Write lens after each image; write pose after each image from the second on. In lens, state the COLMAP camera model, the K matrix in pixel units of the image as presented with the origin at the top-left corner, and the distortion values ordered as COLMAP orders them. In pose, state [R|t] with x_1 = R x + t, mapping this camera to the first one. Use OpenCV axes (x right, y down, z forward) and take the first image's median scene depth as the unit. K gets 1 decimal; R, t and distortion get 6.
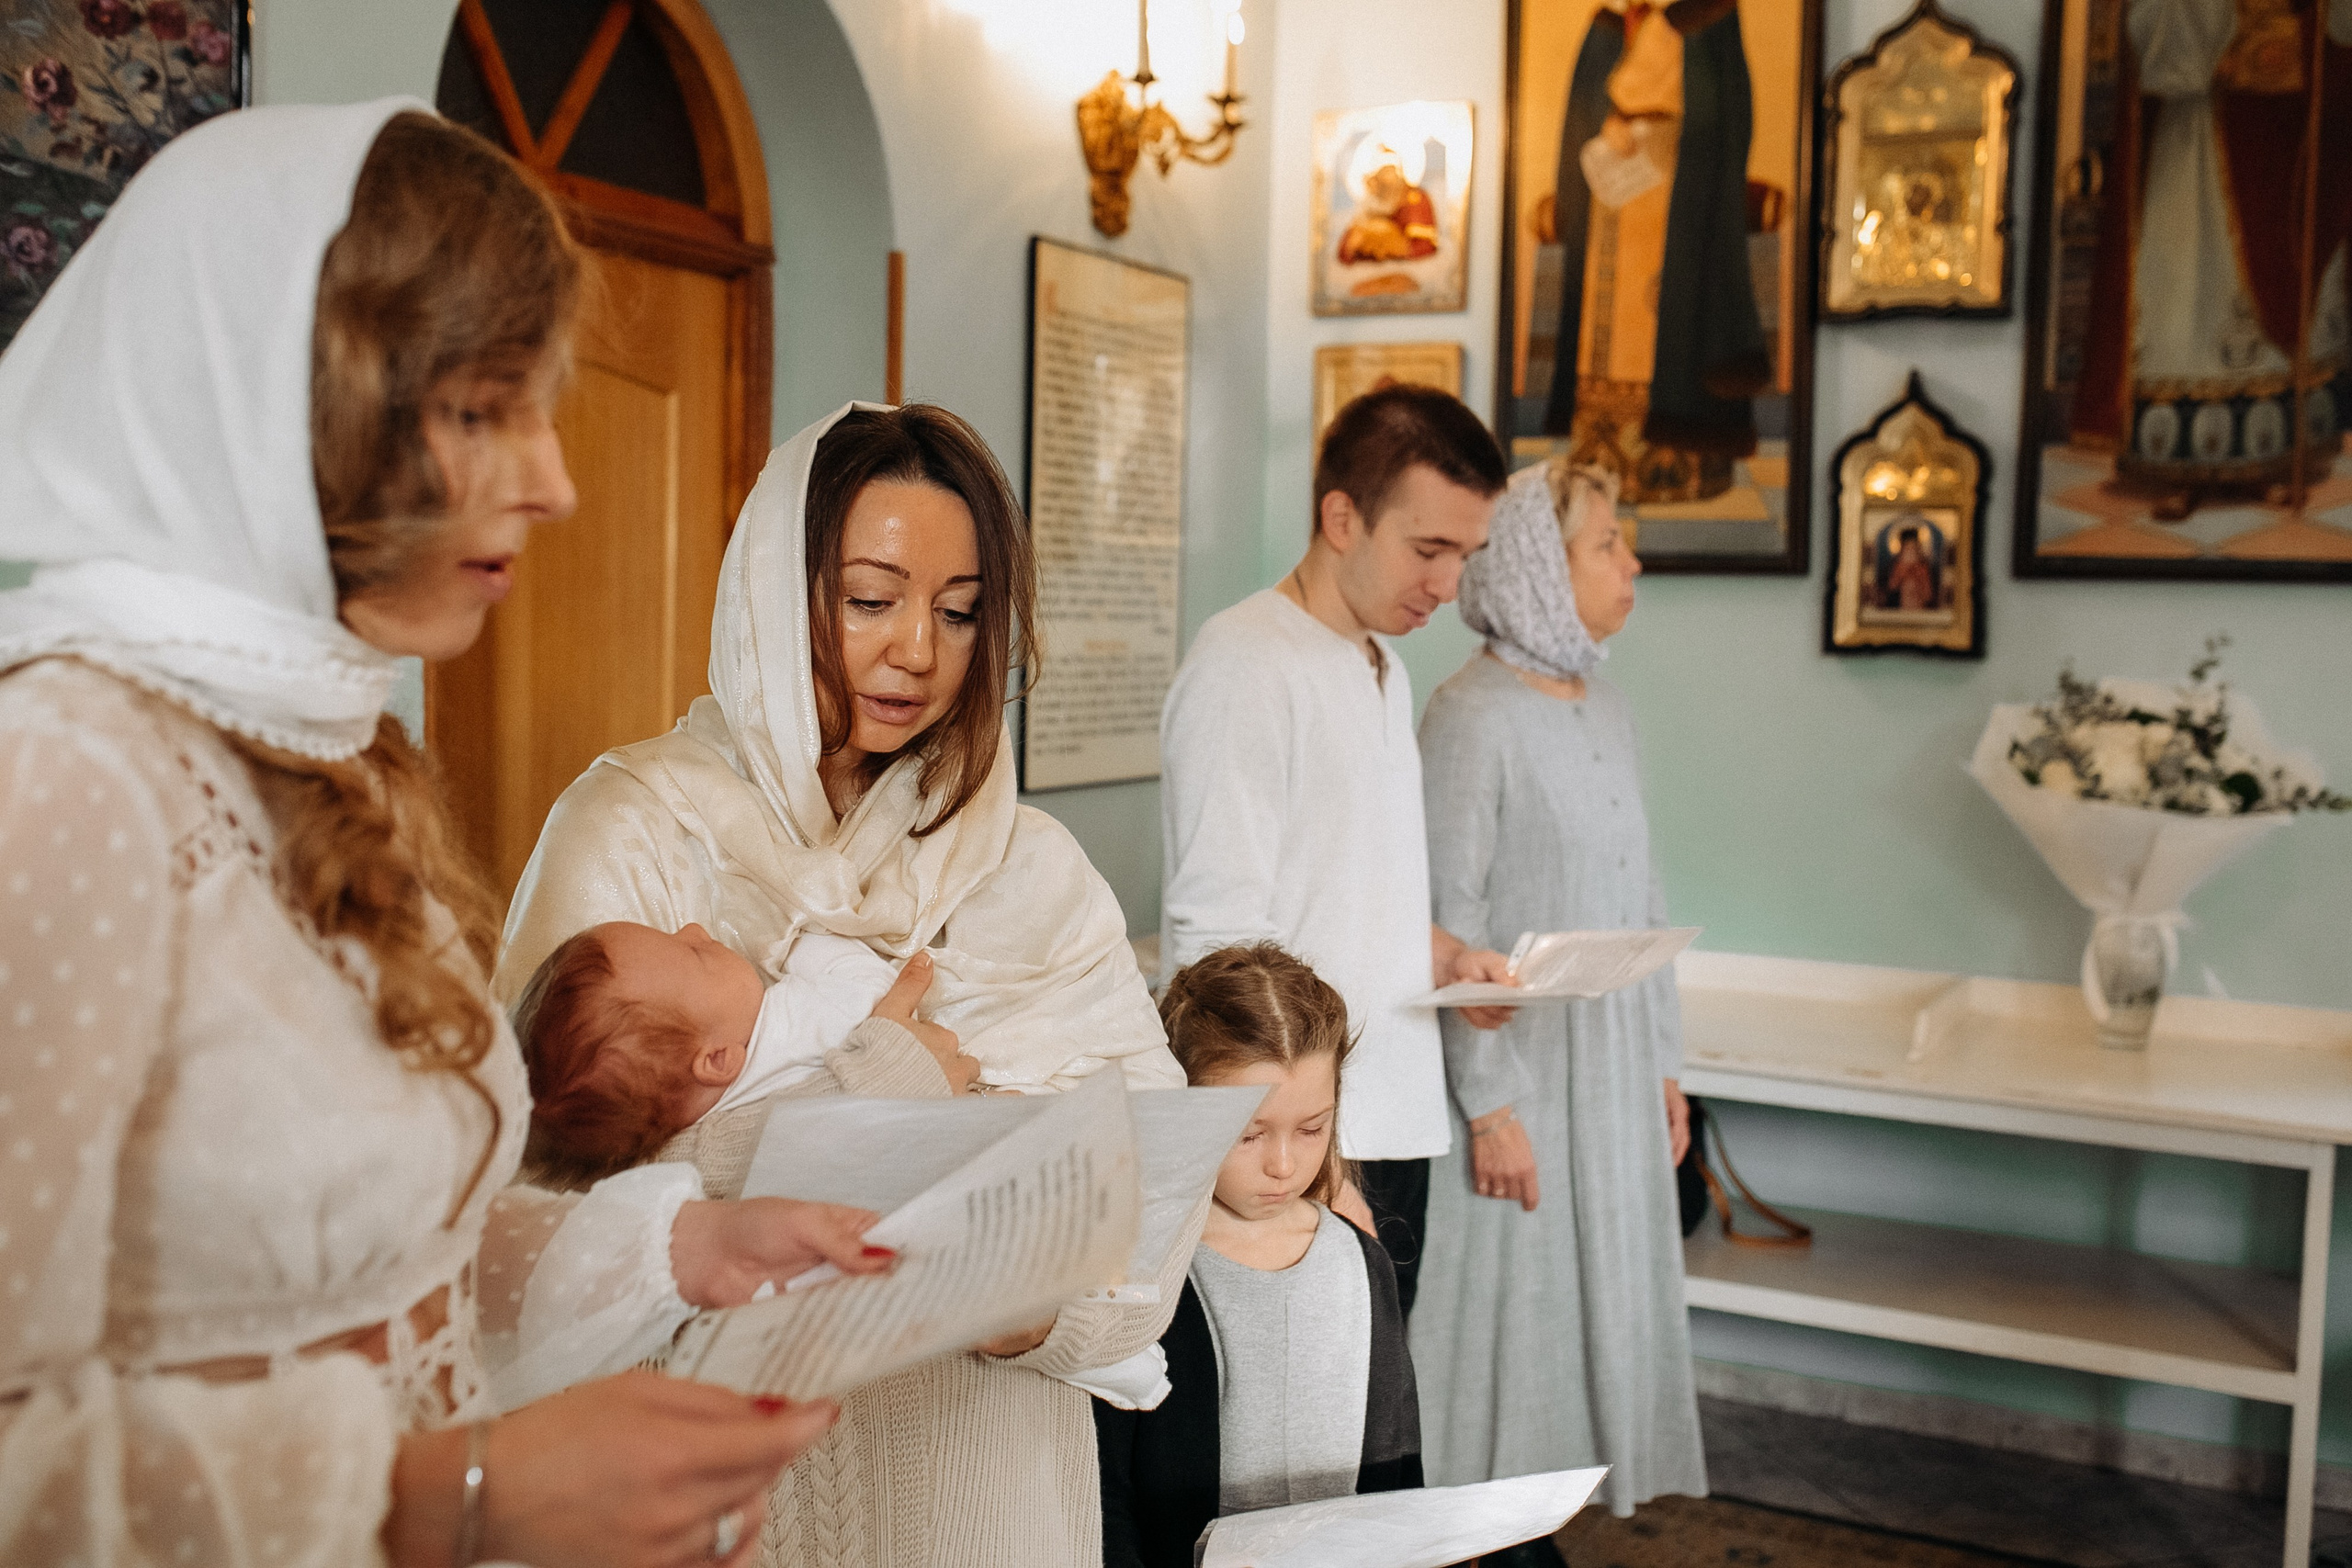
lens RADIAL K [[2261.7, 0, 1176.0], [0, 2261.7, 784.0], [0, 0, 1]] dist [-0.067548, 0.098378]
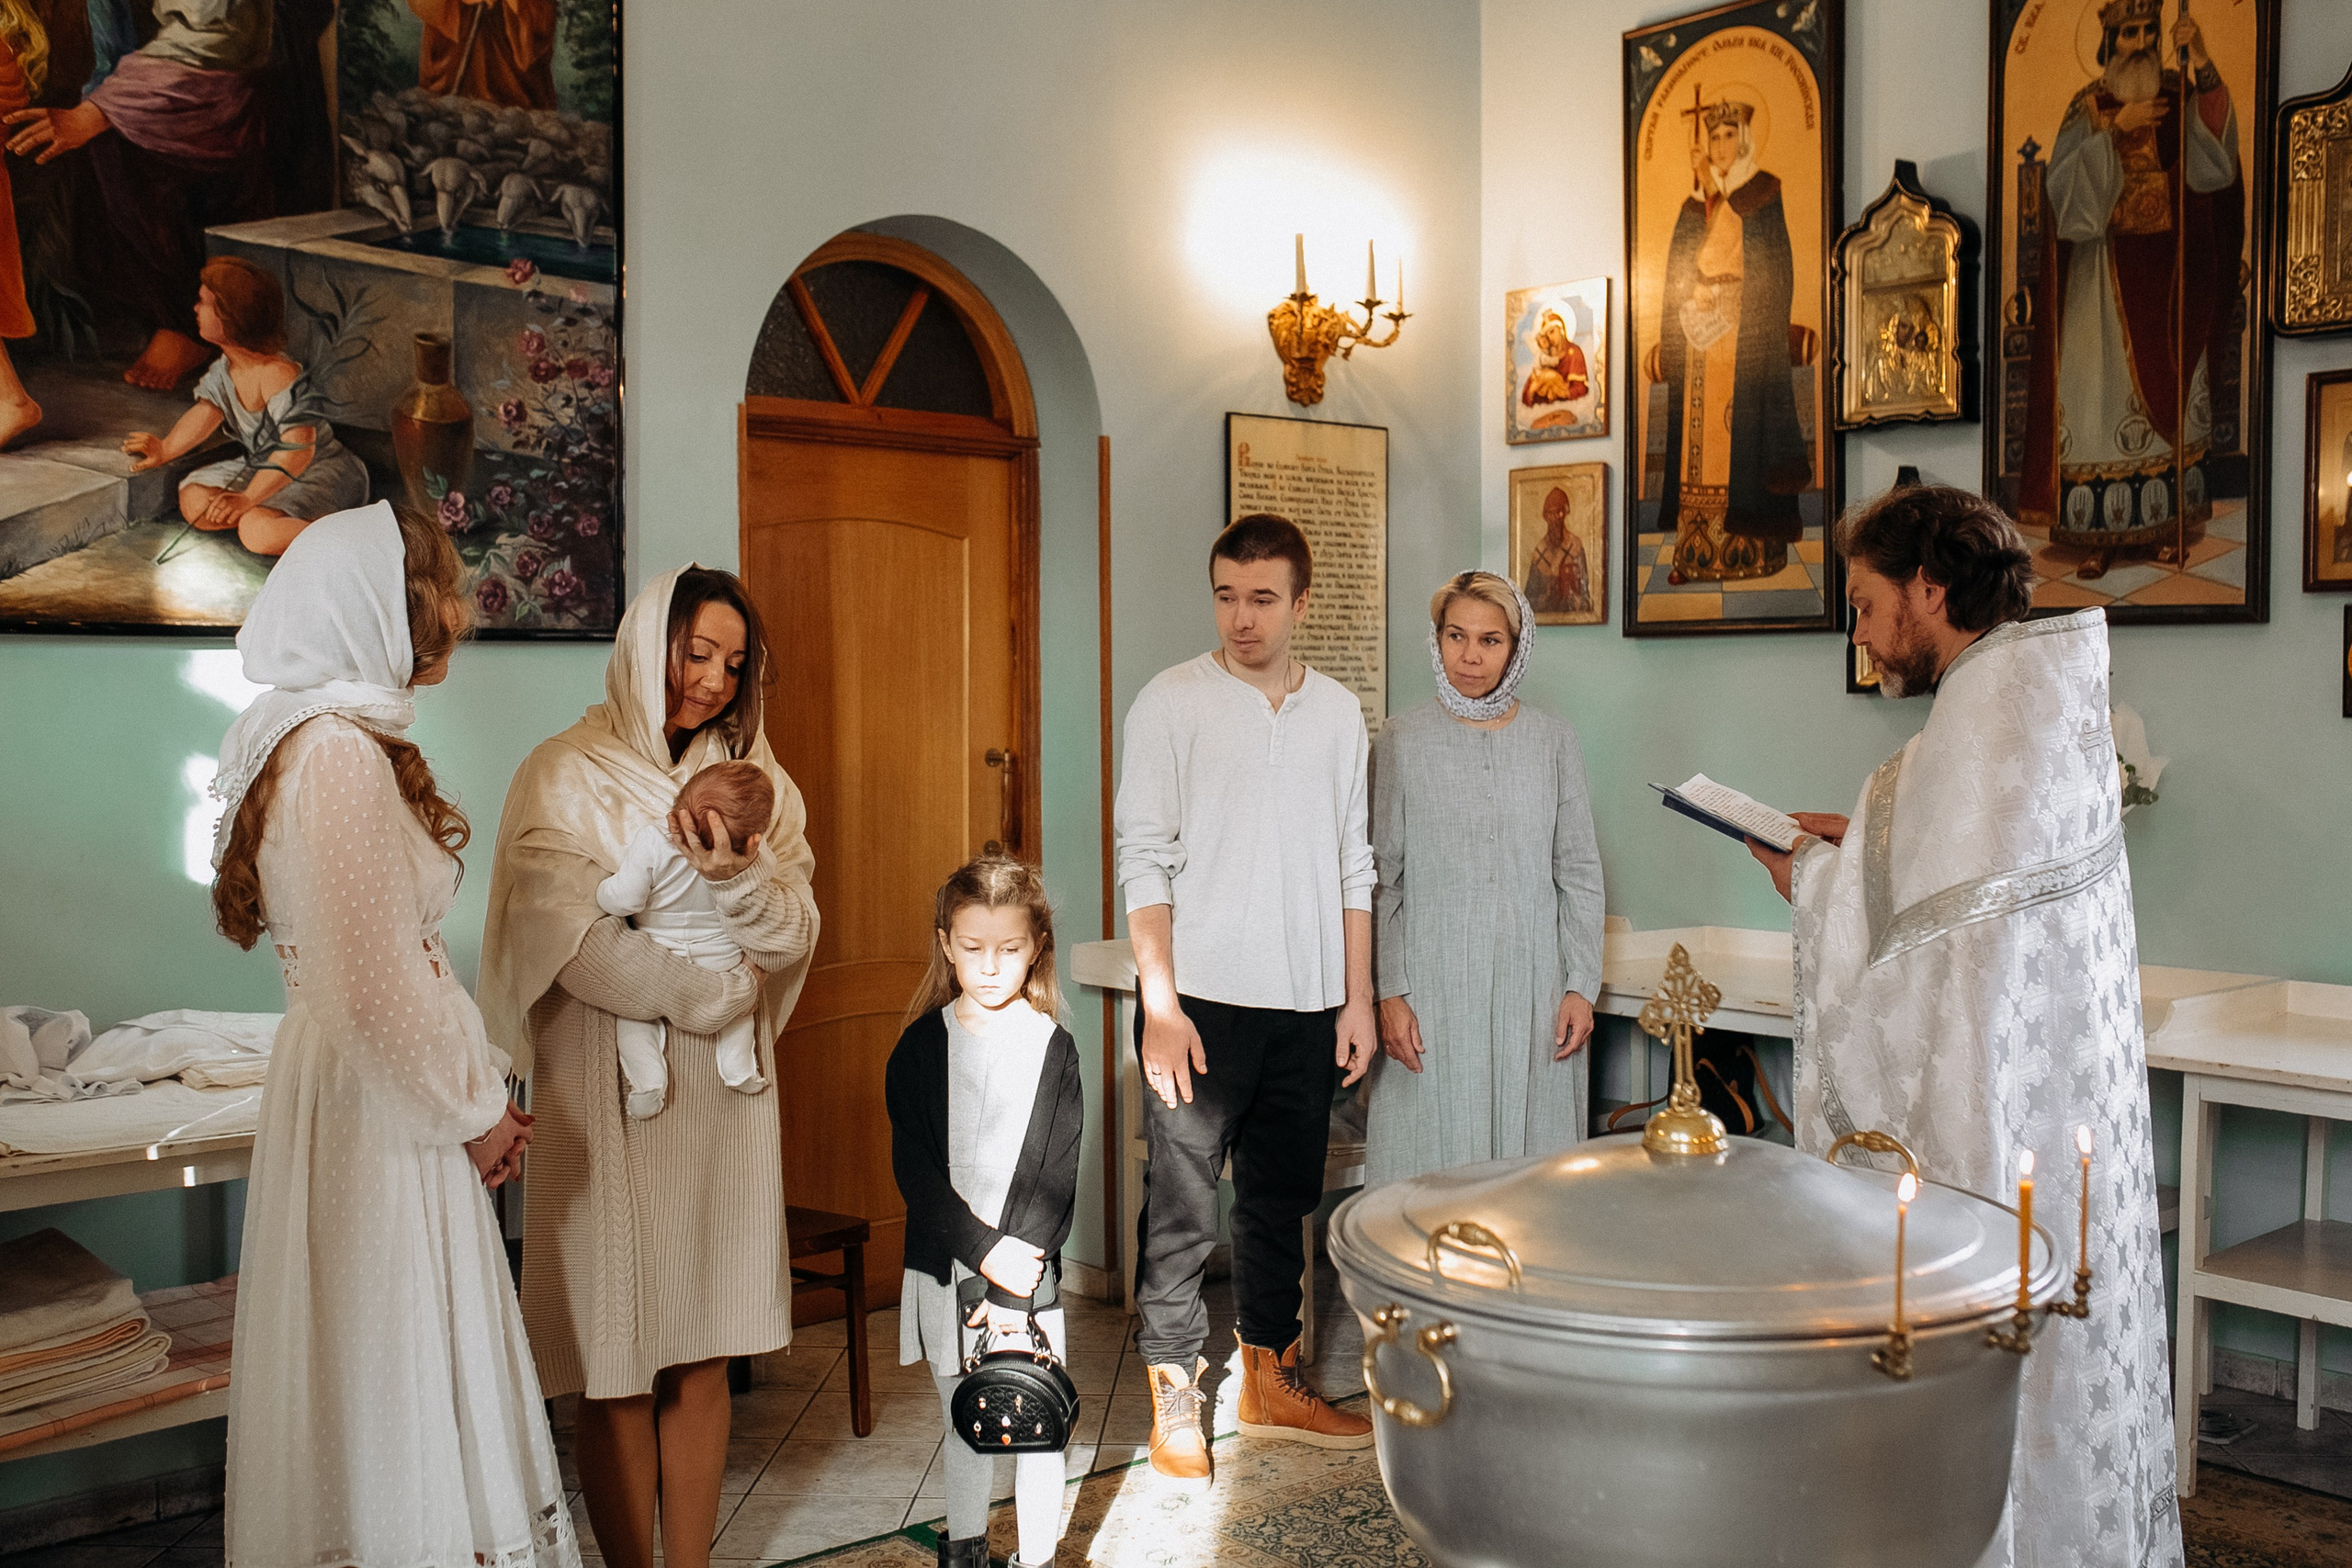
lens RADIAL K [[2322.6, 0, 1160.4], [0, 2322.6, 786.6], [0, 0, 1]] dist [-0.075119, 0.121927]
pose [[0.932713, -0.010596, -0.360463, 0.413093], [-0.003470, 0.999258, -0.038352, 0.047873], [0.360602, 0.037023, 0.931985, -0.362565]]
